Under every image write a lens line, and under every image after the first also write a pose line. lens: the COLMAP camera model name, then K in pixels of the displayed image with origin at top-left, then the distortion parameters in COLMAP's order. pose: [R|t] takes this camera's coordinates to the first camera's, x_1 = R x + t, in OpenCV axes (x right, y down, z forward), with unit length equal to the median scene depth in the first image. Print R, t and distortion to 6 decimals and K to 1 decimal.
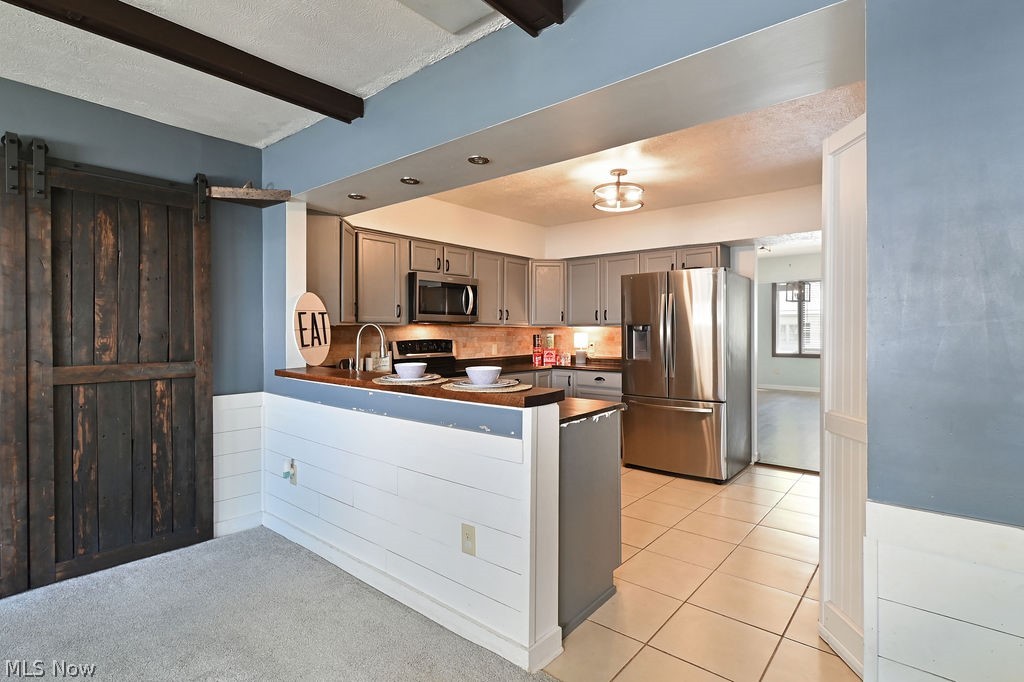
lens RADIAL K [[498.4, 0, 511.0], [0, 498.4, 332.4], [0, 0, 1]] dist [0.000773, 0.000141]
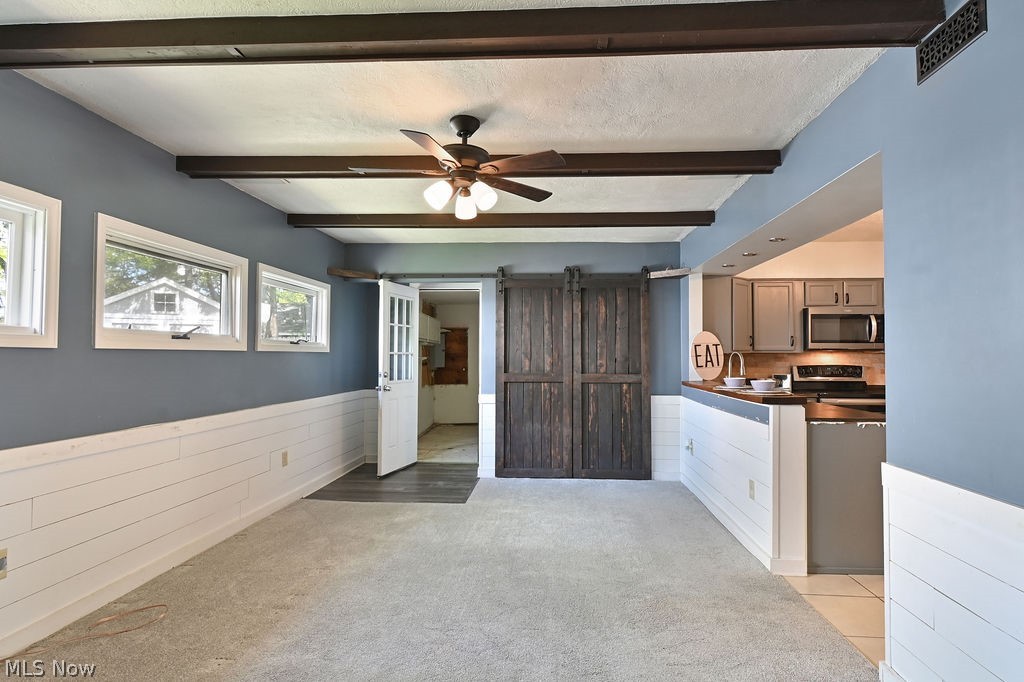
lens RADIAL K [[487.2, 0, 530.1], [0, 487.2, 342.6], [0, 0, 1]] dist [0.002940, 0.000612]
pose [[0.598011, -0.020887, -0.801216, 0.335767], [-0.006230, 0.999509, -0.030706, 0.001765], [0.801464, 0.023354, 0.597587, -0.223536]]
